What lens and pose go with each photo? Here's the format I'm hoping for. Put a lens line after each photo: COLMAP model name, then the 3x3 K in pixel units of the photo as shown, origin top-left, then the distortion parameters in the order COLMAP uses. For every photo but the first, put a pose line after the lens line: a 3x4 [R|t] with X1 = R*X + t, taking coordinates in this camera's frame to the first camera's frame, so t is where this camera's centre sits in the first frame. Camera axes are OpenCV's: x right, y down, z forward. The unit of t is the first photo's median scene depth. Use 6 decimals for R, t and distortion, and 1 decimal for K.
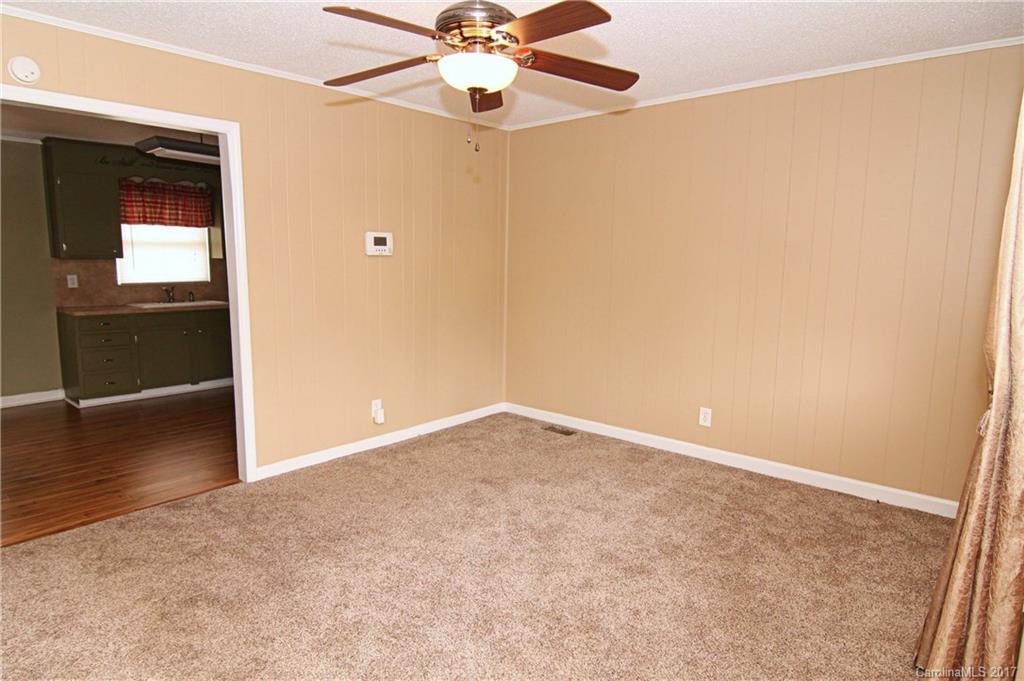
lens RADIAL K [[602.2, 0, 512.0], [0, 602.2, 340.5], [0, 0, 1]] dist [-0.004343, -0.001461]
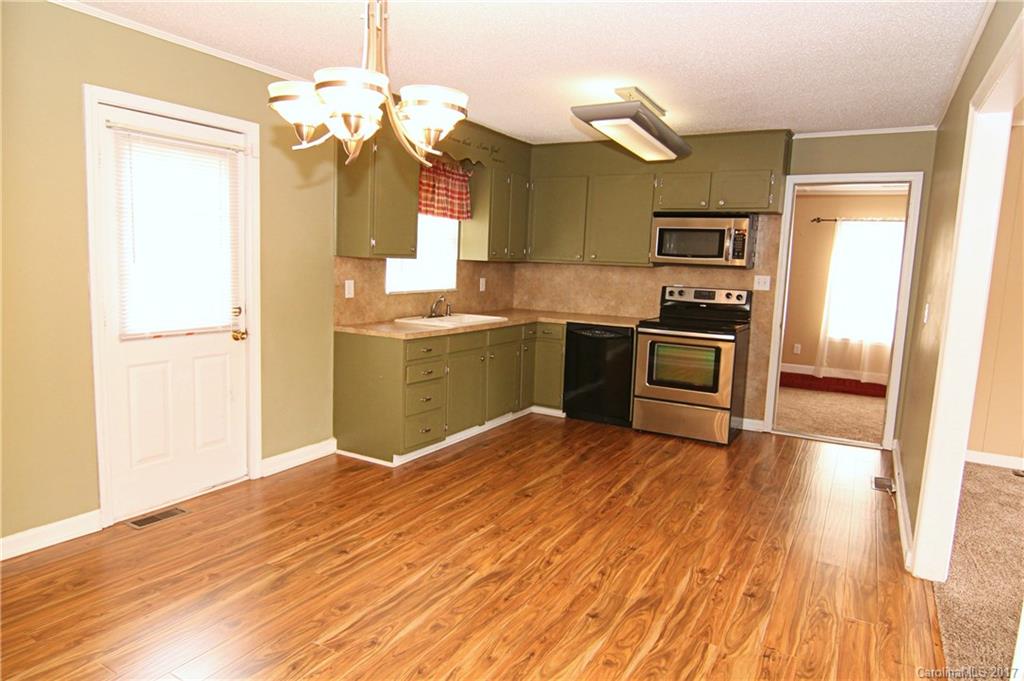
lens RADIAL K [[642.5, 0, 512.0], [0, 642.5, 340.5], [0, 0, 1]] dist [-0.001442, -0.000351]
pose [[0.979447, 0.008034, 0.201542, -0.689674], [-0.008308, 0.999965, 0.000512, -0.038494], [-0.201530, -0.002176, 0.979480, 0.201713]]
